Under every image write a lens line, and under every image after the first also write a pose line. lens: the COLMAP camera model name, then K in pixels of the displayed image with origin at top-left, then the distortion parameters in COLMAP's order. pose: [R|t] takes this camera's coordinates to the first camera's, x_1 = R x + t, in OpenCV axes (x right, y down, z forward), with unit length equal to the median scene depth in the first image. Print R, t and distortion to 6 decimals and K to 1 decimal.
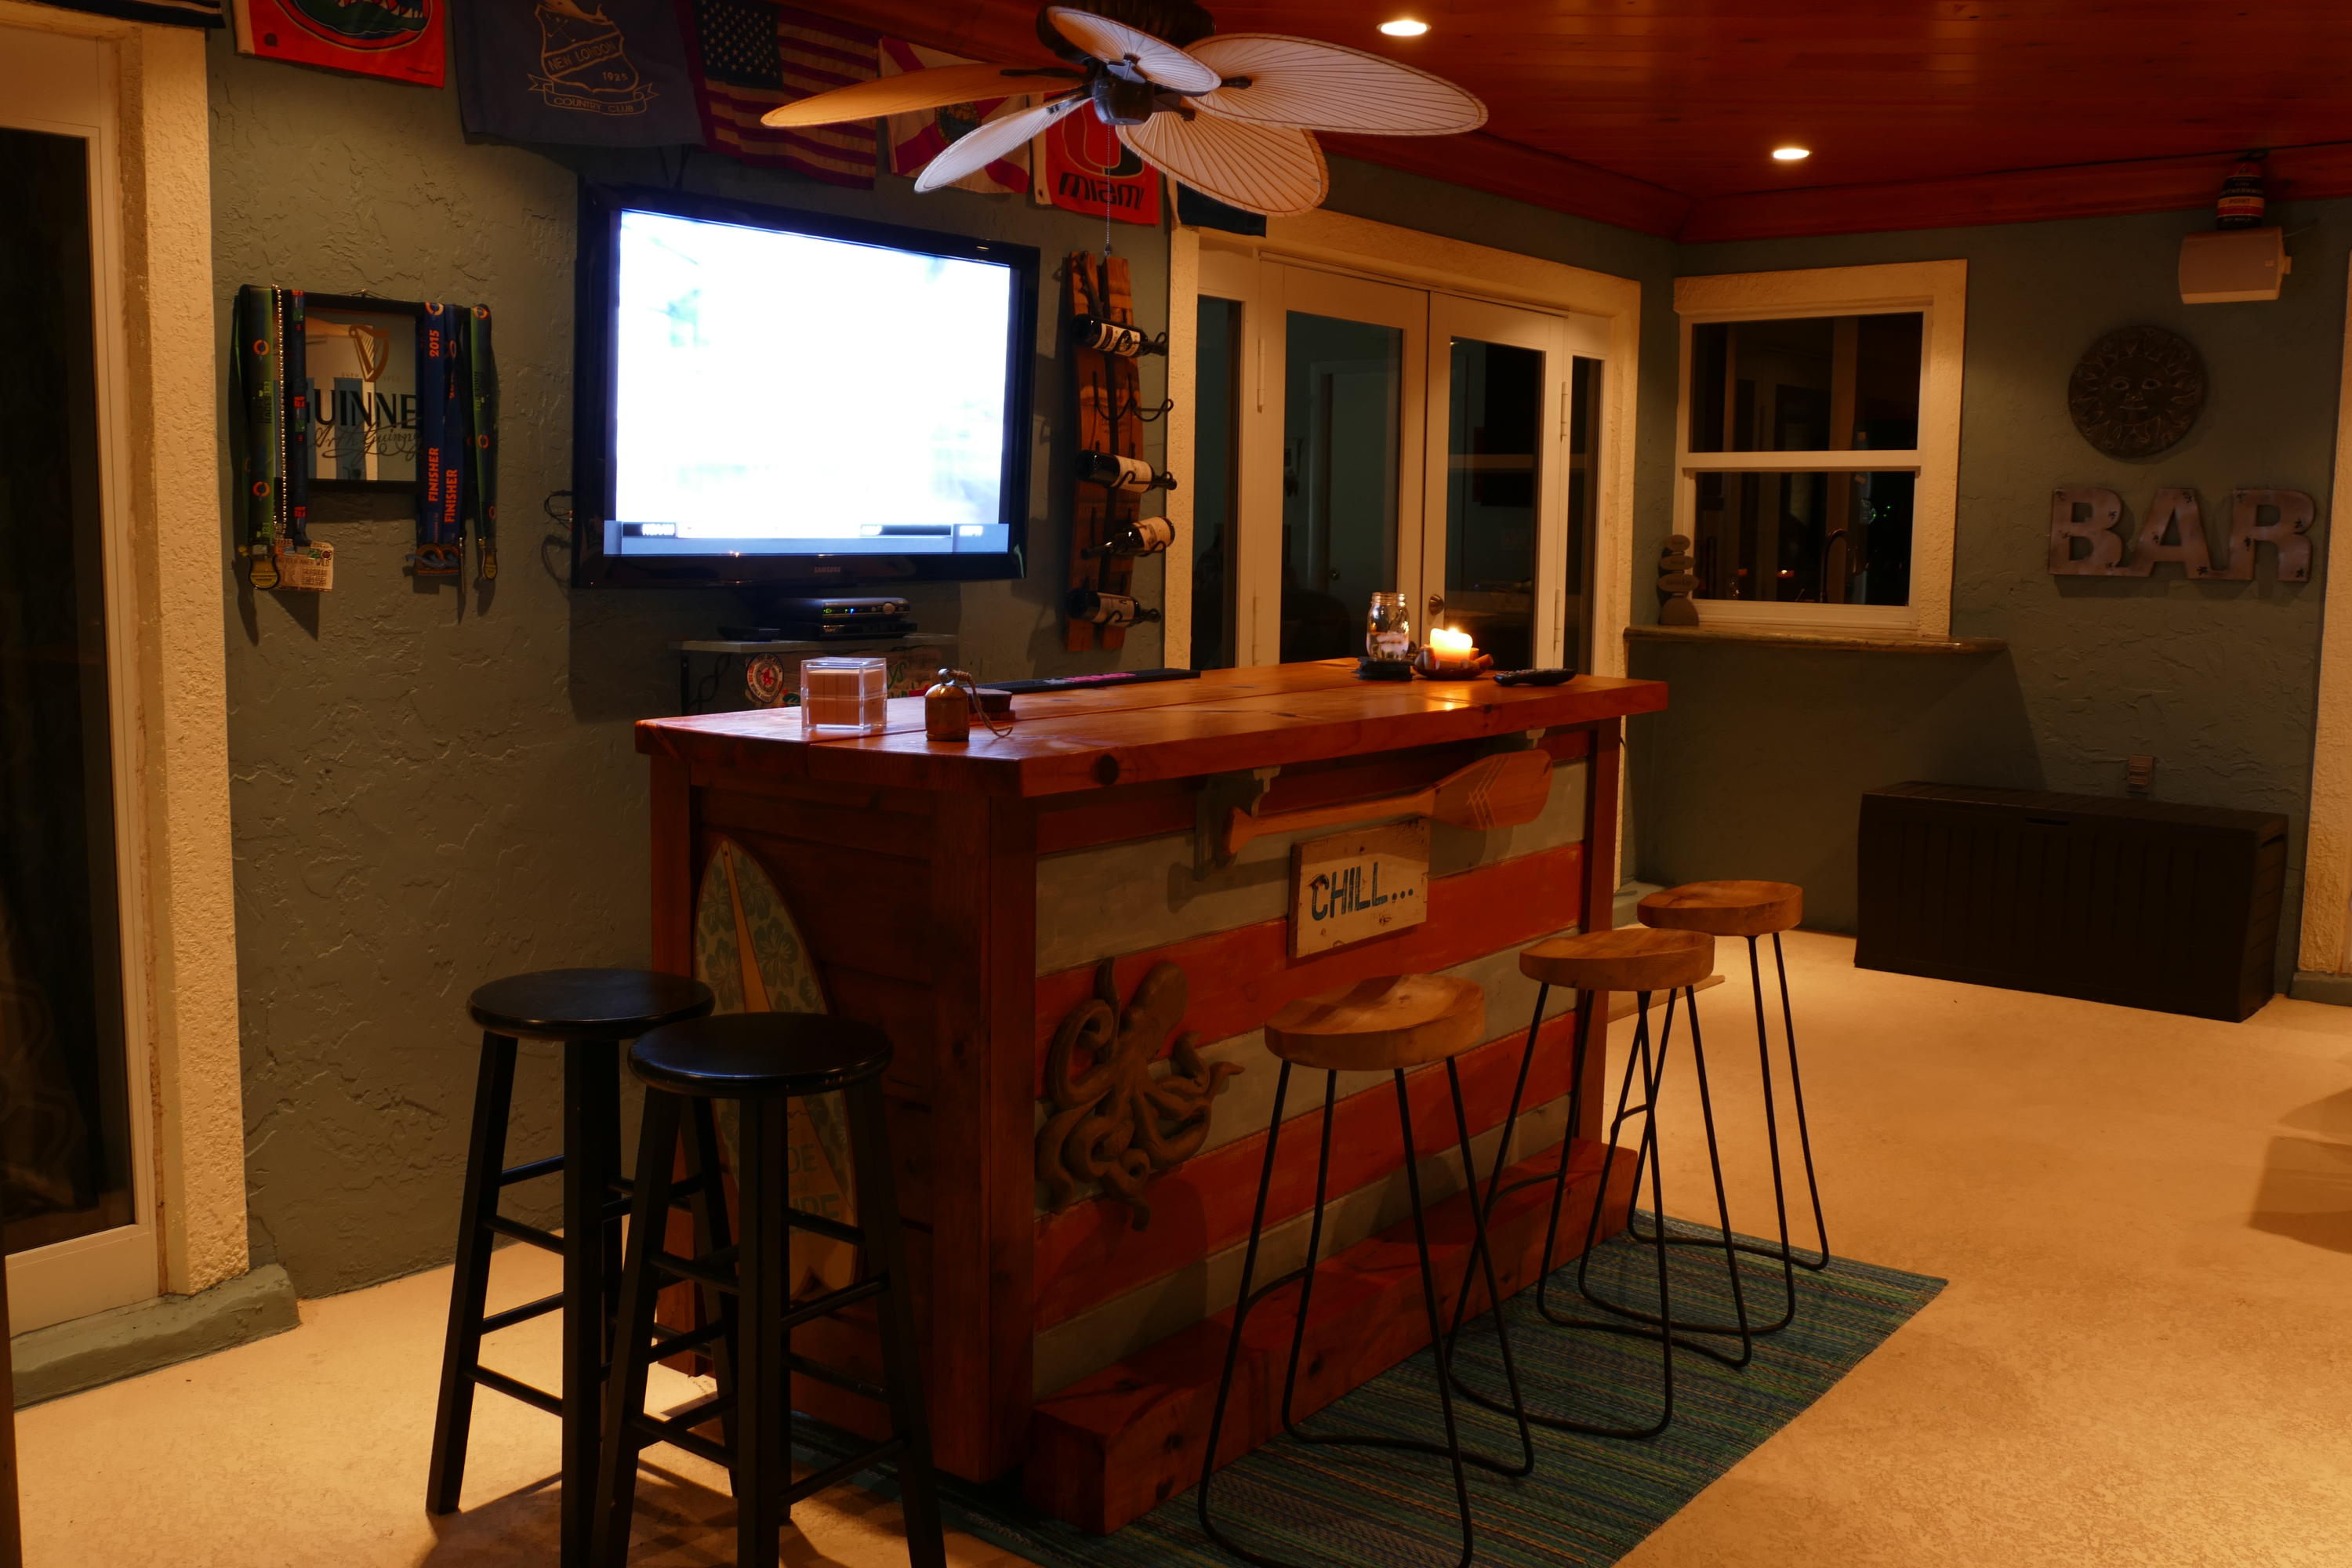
lens RADIAL K [[2148.0, 0, 1176.0], [0, 2148.0, 784.0], [0, 0, 1]] dist [-0.075072, 0.098092]
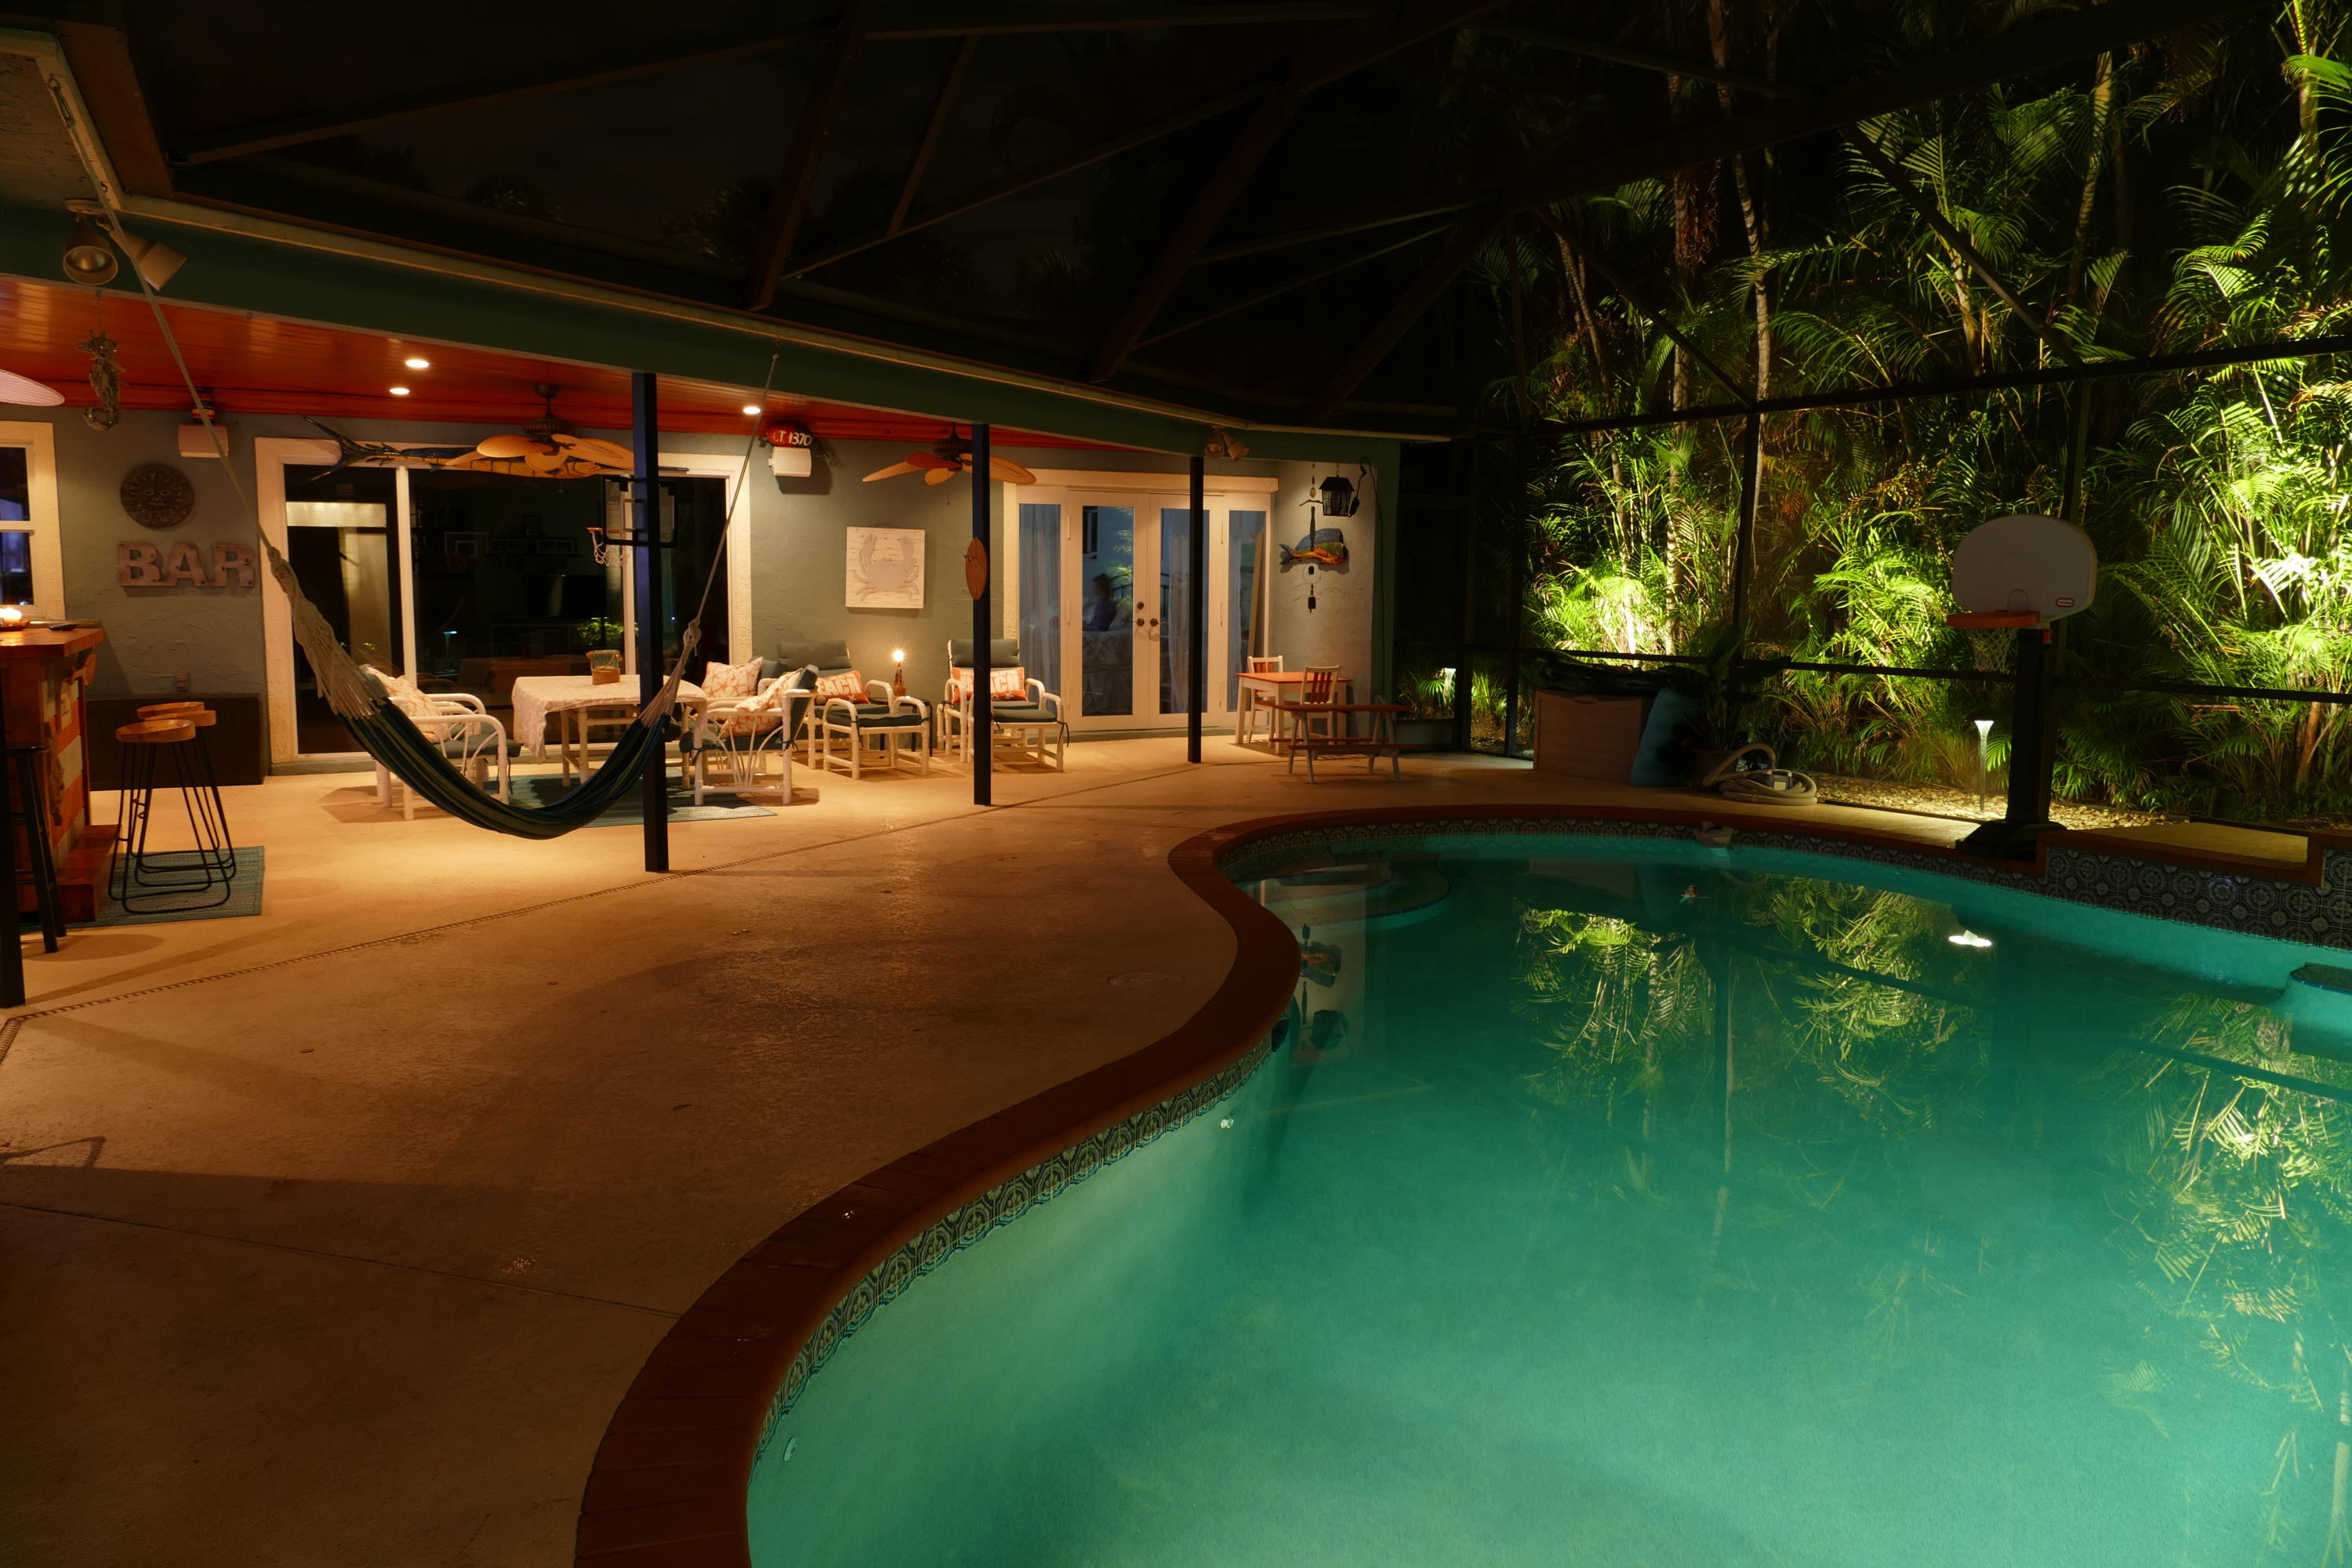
lens RADIAL K [[1660.4, 0, 1176.0], [0, 1660.4, 784.0], [0, 0, 1]] dist [-0.033090, 0.007815]
pose [[0.405053, -0.118745, 0.906549, -0.807854], [0.103890, 0.991086, 0.083399, 0.080743], [-0.908371, 0.060400, 0.413779, -0.702209]]
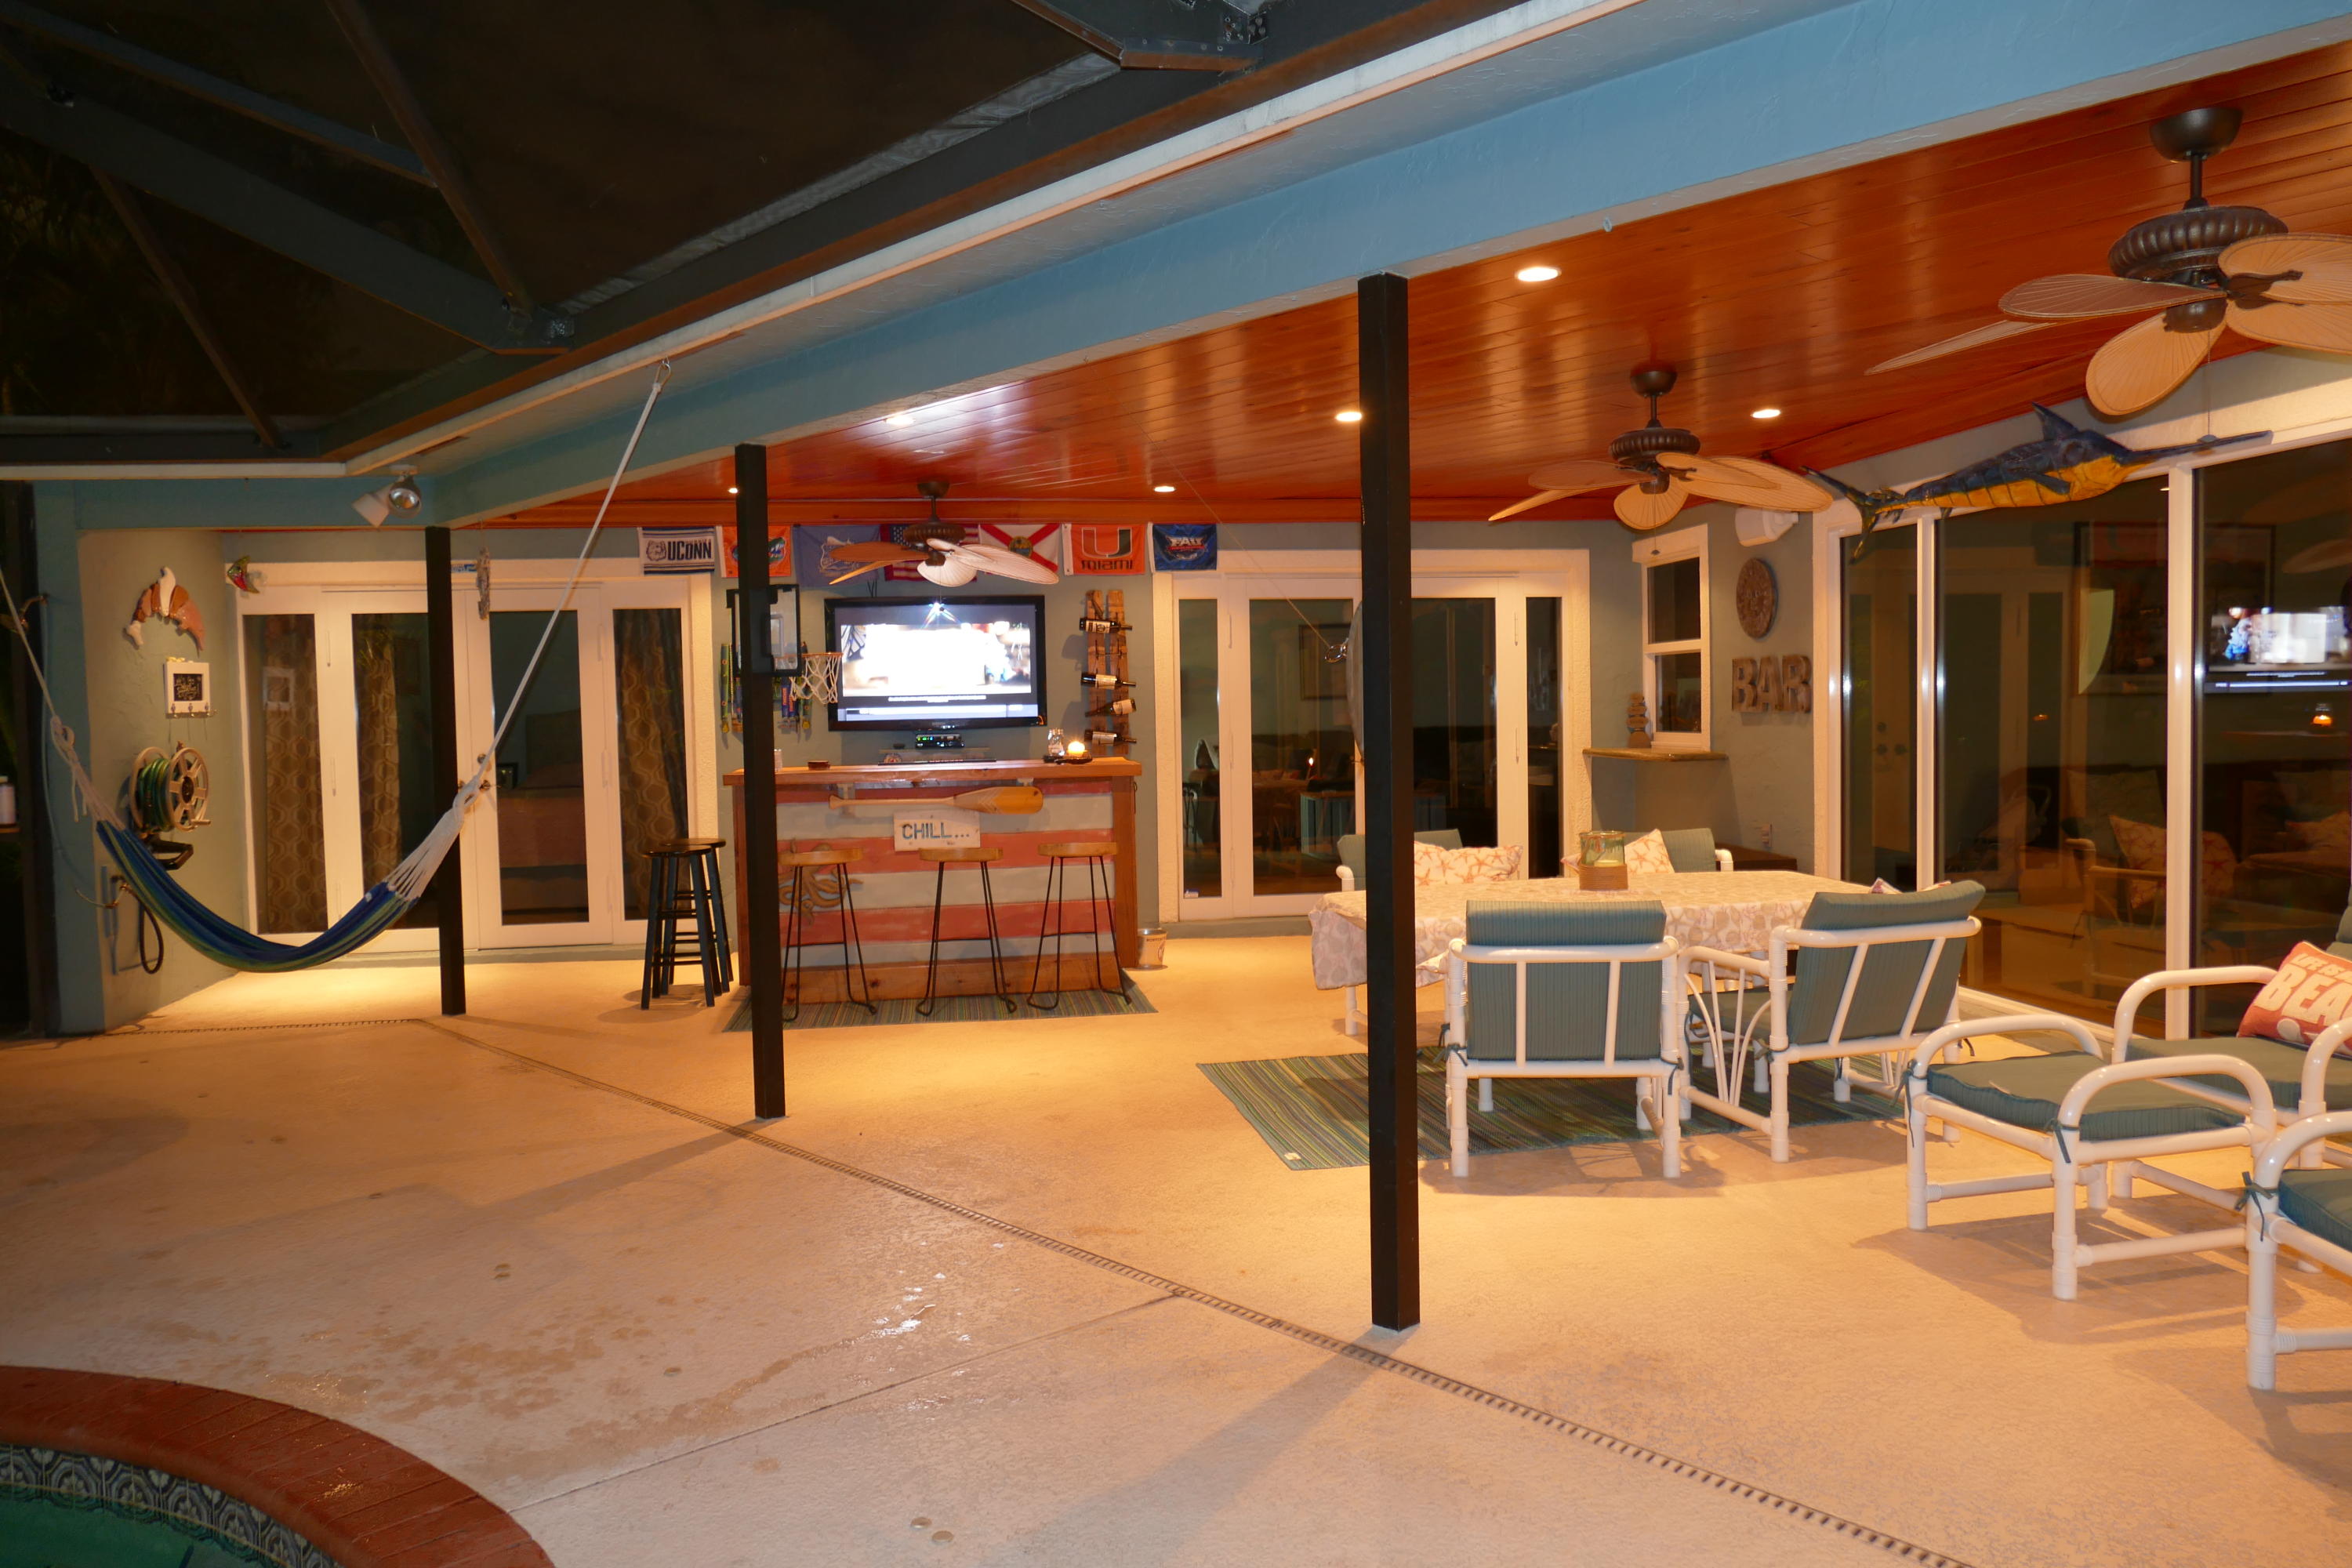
lens RADIAL K [[1660.4, 0, 1176.0], [0, 1660.4, 784.0], [0, 0, 1]] dist [-0.033090, 0.007815]
pose [[0.719387, 0.006197, -0.694582, 1.307941], [-0.053118, 0.997523, -0.046115, 0.050103], [0.692576, 0.070069, 0.717934, -0.265446]]
